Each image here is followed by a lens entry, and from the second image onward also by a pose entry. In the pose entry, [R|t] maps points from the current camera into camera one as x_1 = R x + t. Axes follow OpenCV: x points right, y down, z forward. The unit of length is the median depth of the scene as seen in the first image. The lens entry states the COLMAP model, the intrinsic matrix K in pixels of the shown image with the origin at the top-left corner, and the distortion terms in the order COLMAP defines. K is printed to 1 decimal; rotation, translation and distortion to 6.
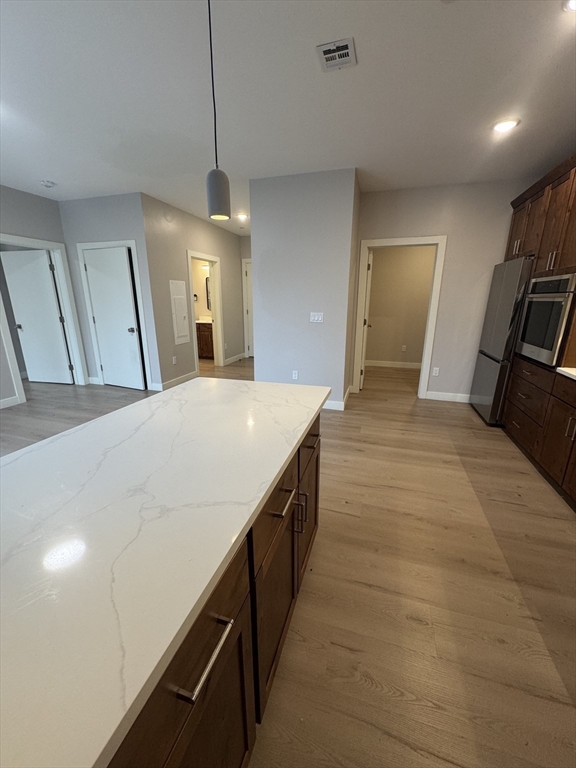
lens RADIAL K [[304.4, 0, 286.8], [0, 304.4, 384.5], [0, 0, 1]] dist [-0.006302, -0.000394]
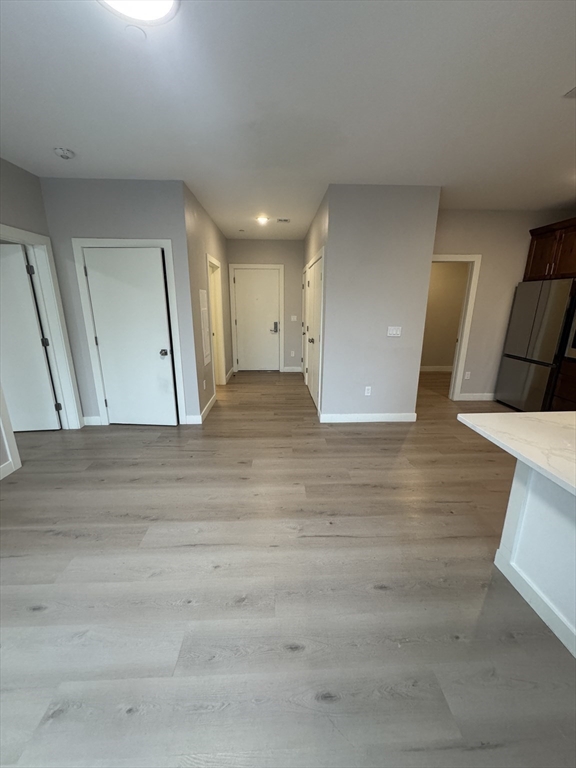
lens RADIAL K [[304.4, 0, 285.9], [0, 304.4, 384.9], [0, 0, 1]] dist [-0.006302, -0.000394]
pose [[0.943828, -0.088093, 0.318478, -0.498450], [0.090143, 0.995894, 0.008328, -0.077759], [-0.317904, 0.020848, 0.947894, 0.159972]]
